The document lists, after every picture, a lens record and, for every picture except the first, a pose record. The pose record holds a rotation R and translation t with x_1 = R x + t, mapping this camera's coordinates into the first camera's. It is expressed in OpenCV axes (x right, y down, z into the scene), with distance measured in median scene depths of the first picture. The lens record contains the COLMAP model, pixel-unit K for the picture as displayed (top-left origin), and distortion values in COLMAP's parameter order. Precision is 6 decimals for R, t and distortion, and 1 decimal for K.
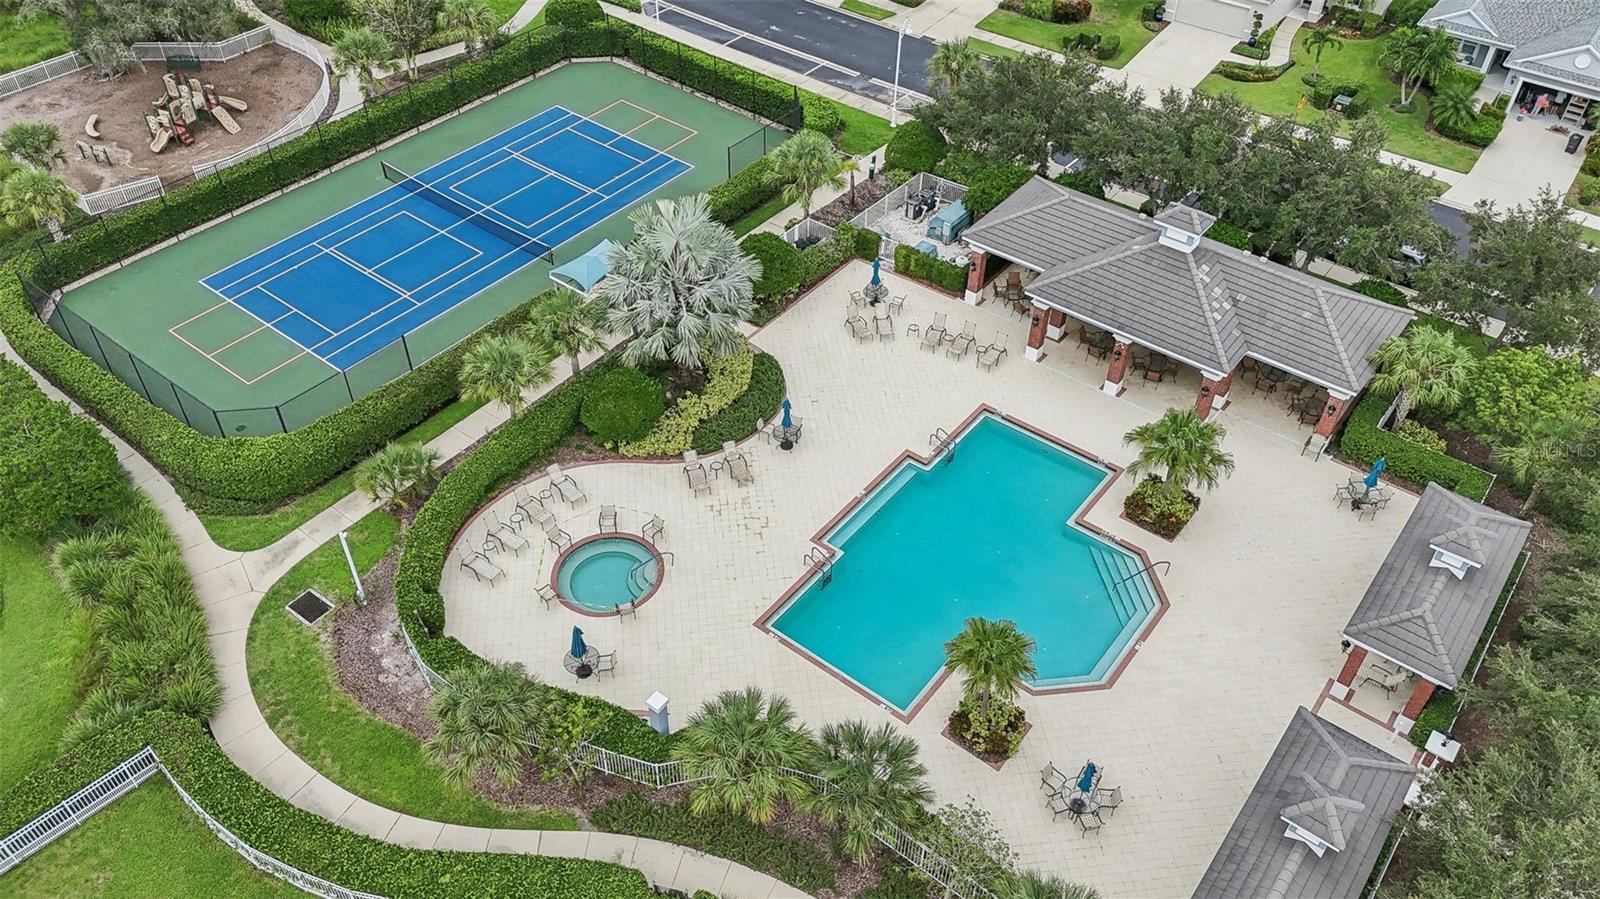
lens RADIAL K [[1200.0, 0, 800.0], [0, 1200.0, 449.5], [0, 0, 1]] dist [0.025637, -0.003253]
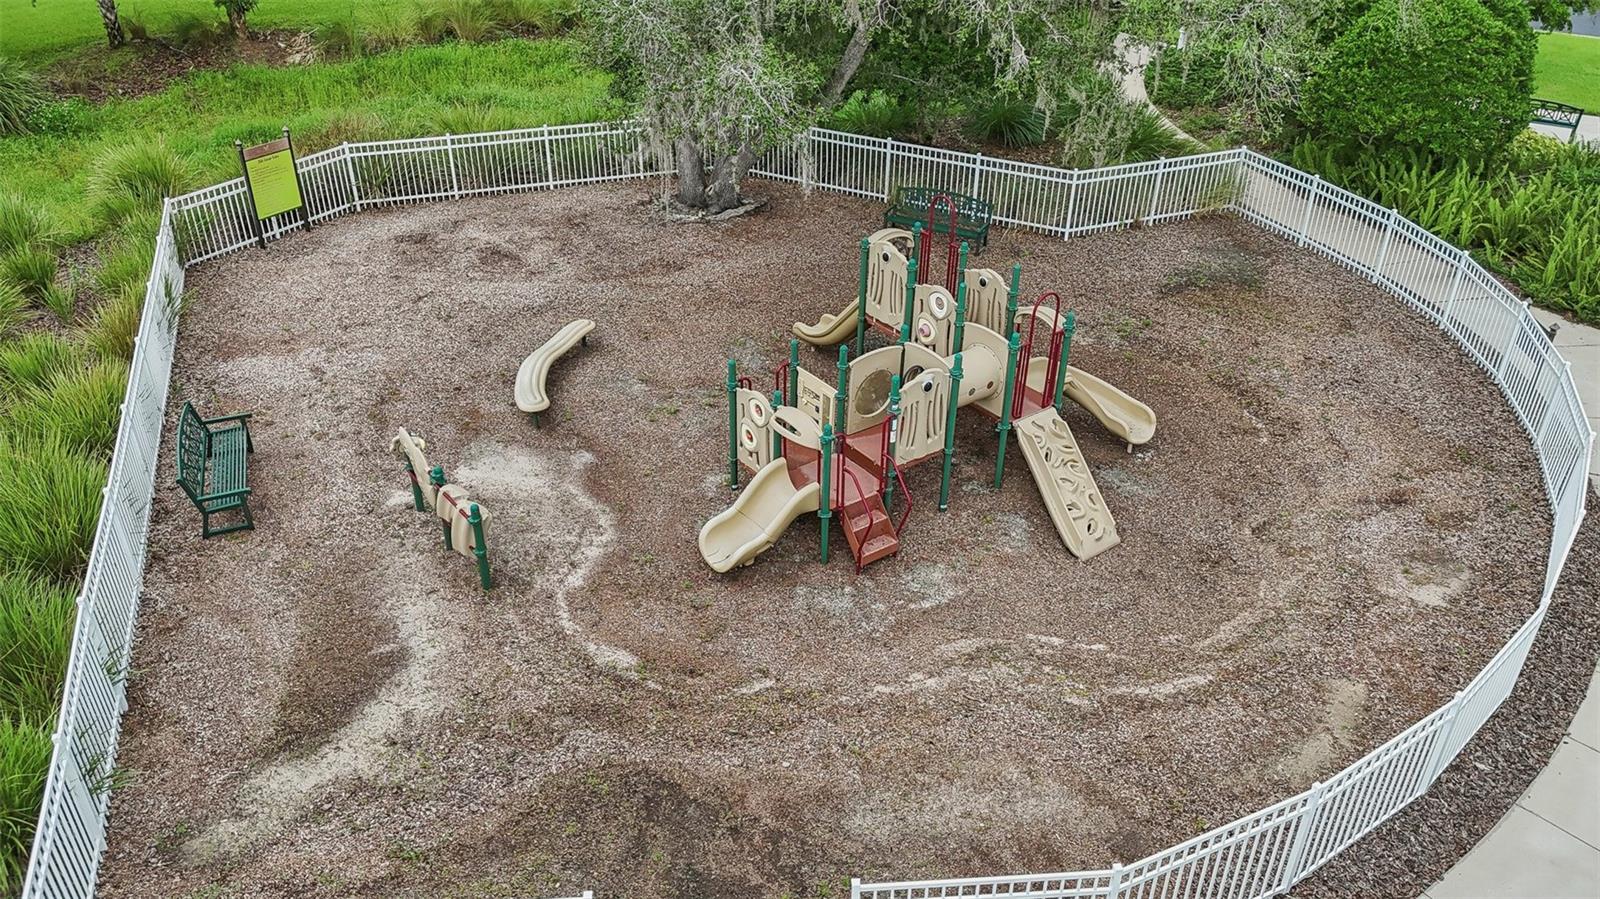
lens RADIAL K [[1236.6, 0, 800.0], [0, 1236.6, 449.5], [0, 0, 1]] dist [0.025557, -0.010022]
pose [[0.857608, 0.264413, -0.441130, -0.442558], [-0.348025, 0.929871, -0.119238, -0.248308], [0.378666, 0.255784, 0.889487, 0.832757]]
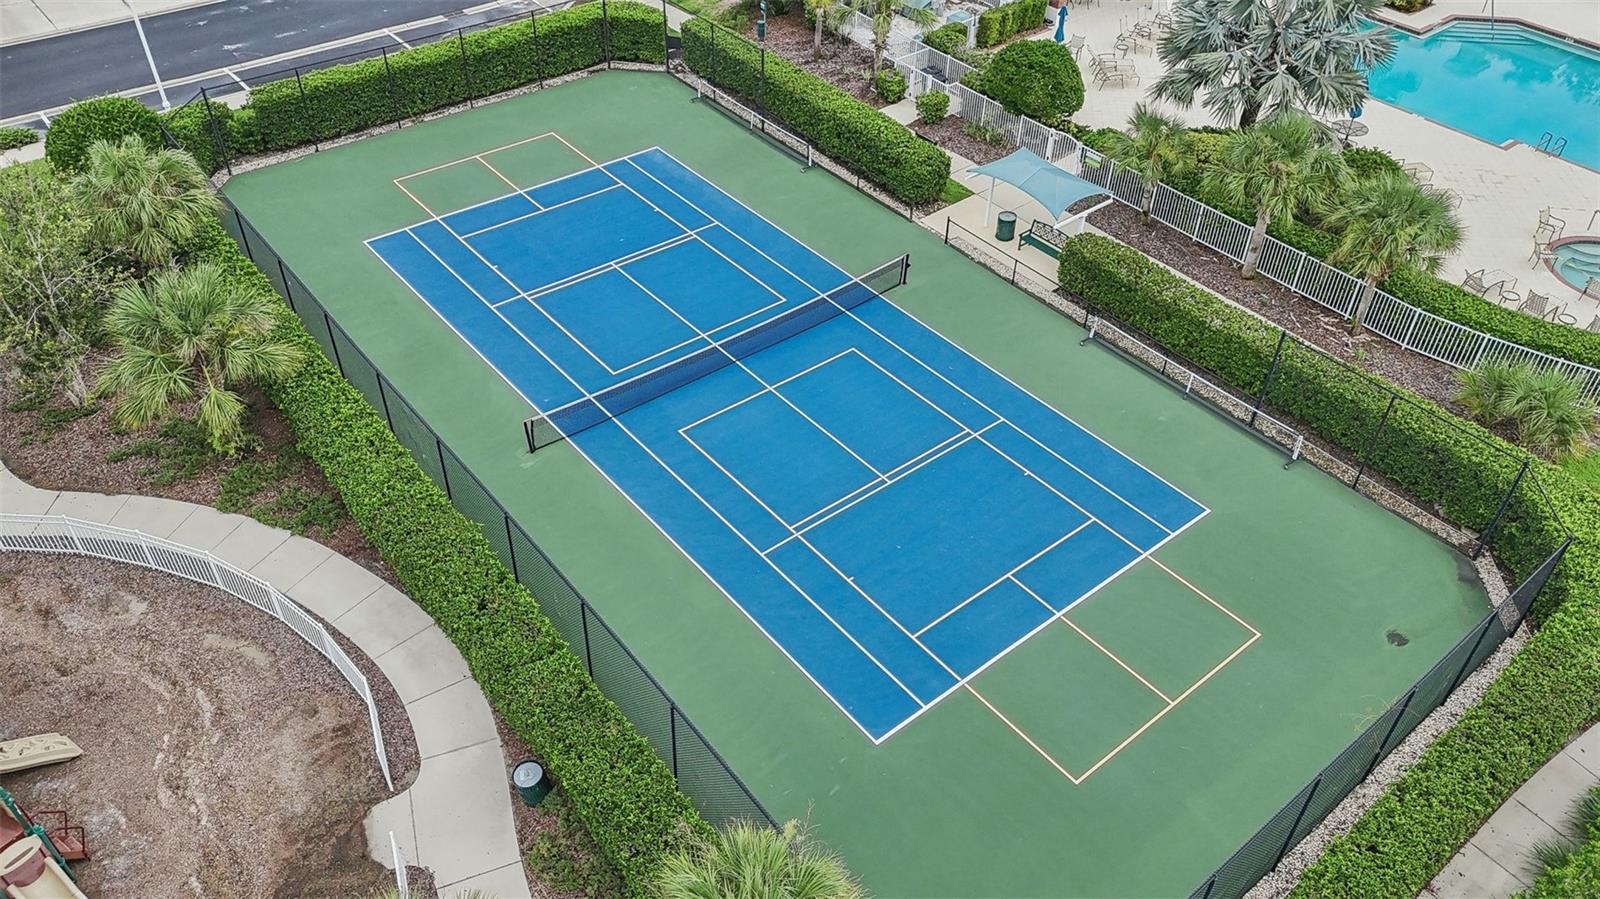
lens RADIAL K [[1236.6, 0, 800.0], [0, 1236.6, 449.5], [0, 0, 1]] dist [0.025557, -0.010022]
pose [[0.219214, -0.643199, 0.733649, -0.653279], [0.650990, 0.656512, 0.381057, -0.333022], [-0.726744, 0.394065, 0.562633, 0.652430]]
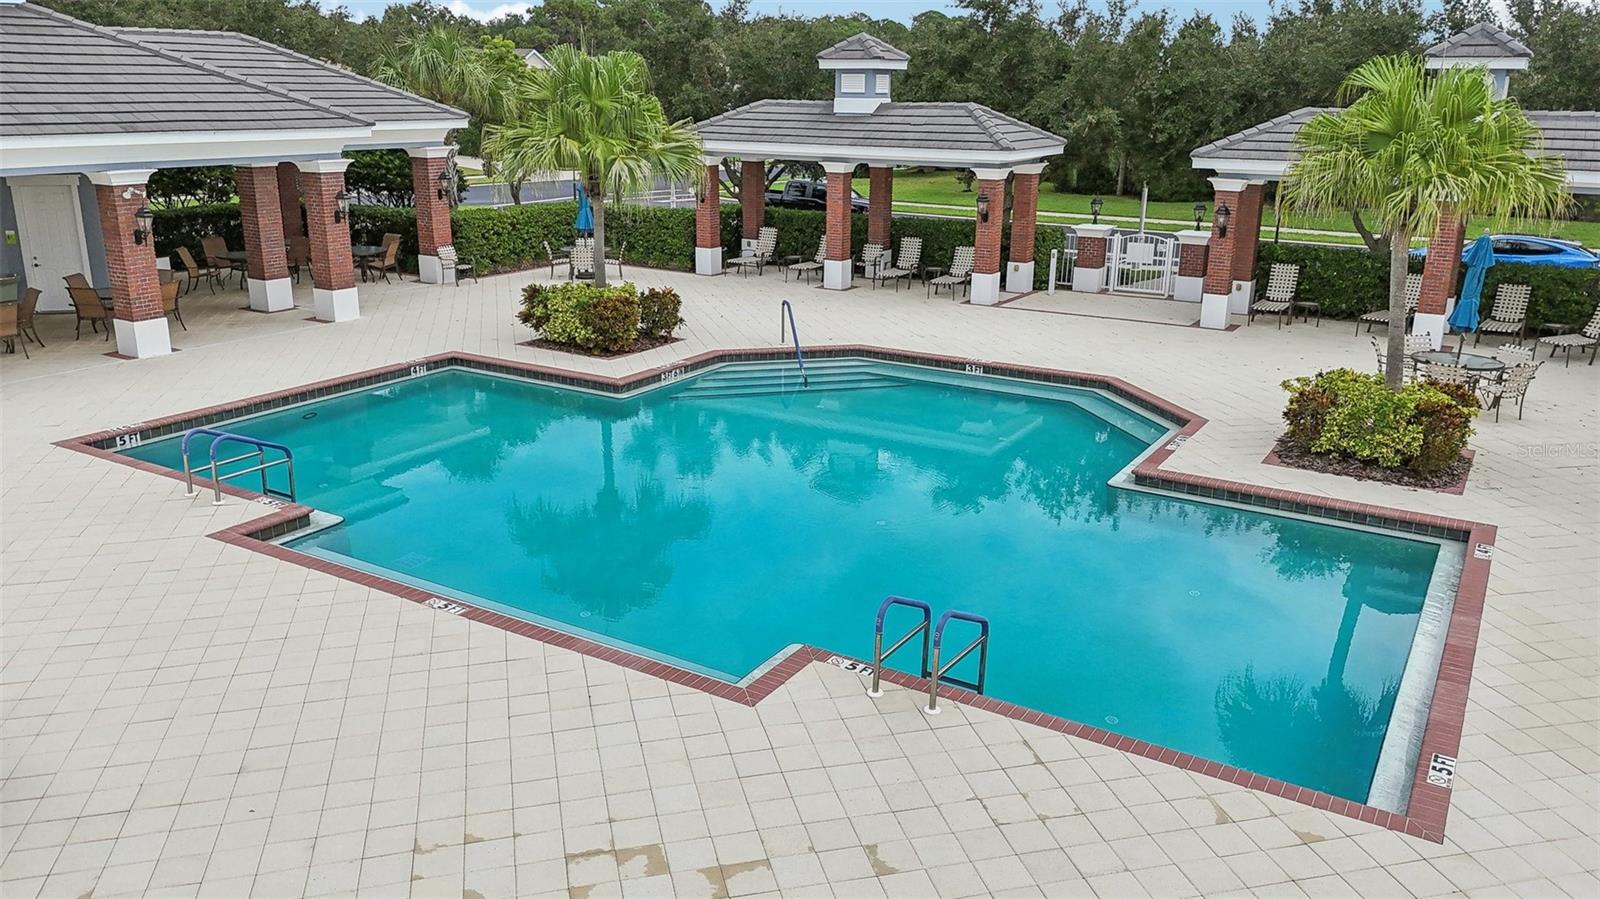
lens RADIAL K [[1236.6, 0, 800.0], [0, 1236.6, 449.5], [0, 0, 1]] dist [0.025557, -0.010022]
pose [[-0.114843, -0.301279, 0.946595, -0.119362], [0.669402, 0.680588, 0.297828, -0.005552], [-0.733970, 0.667856, 0.123515, 0.648871]]
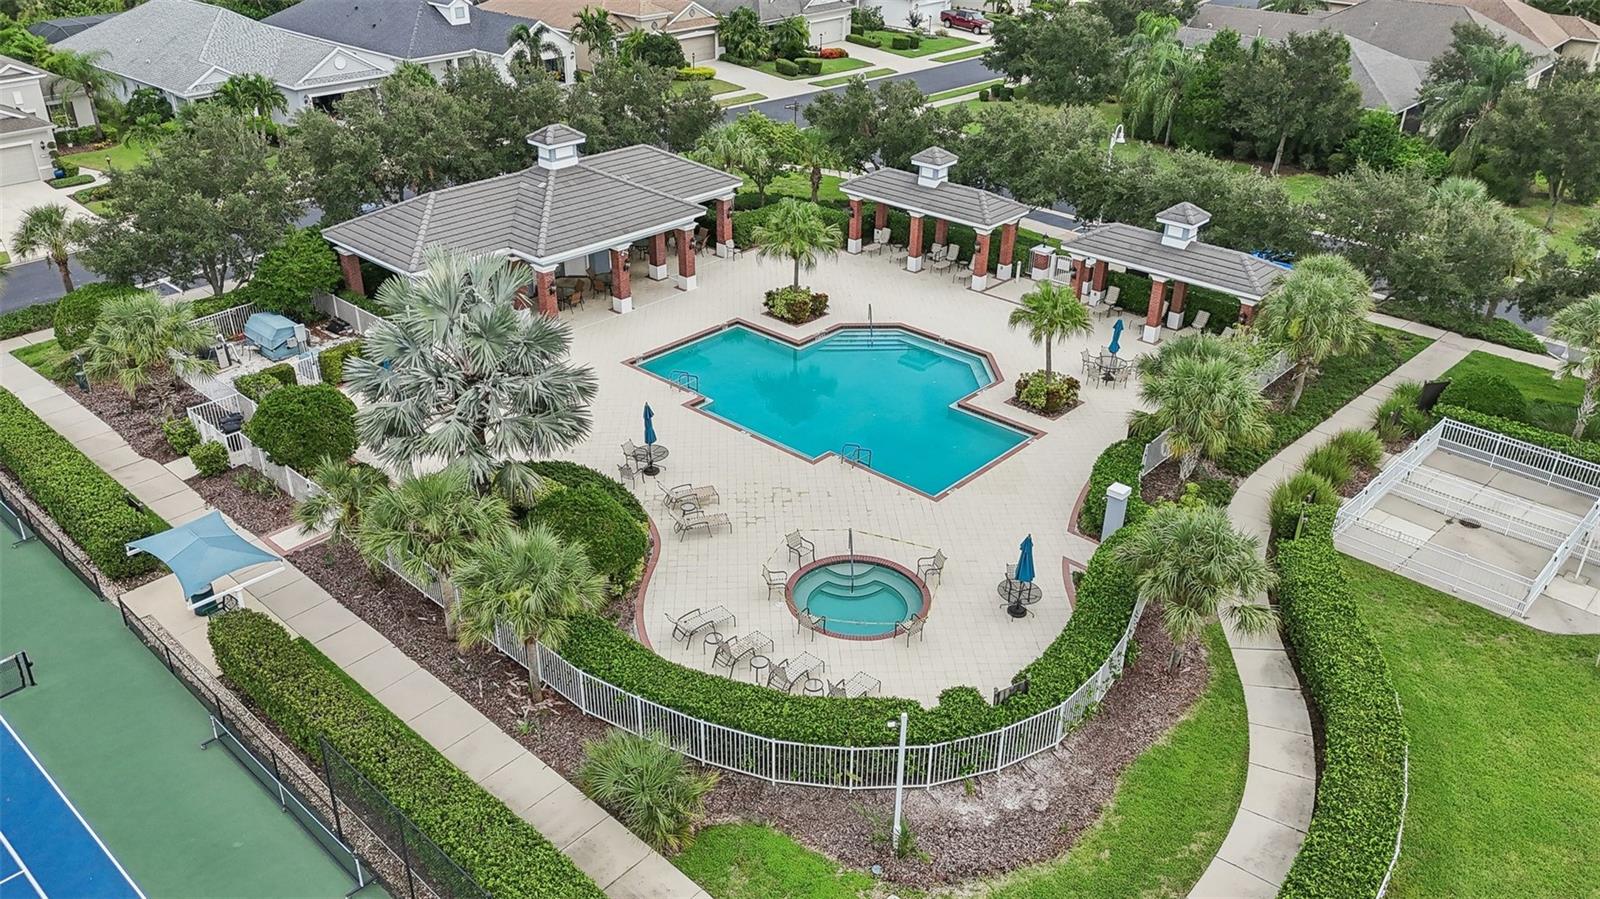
lens RADIAL K [[1200.0, 0, 800.0], [0, 1200.0, 449.5], [0, 0, 1]] dist [0.025637, -0.003253]
pose [[0.069593, -0.481594, 0.873627, -0.524768], [0.665709, 0.674648, 0.318875, -0.152022], [-0.742959, 0.559390, 0.367553, 0.466144]]
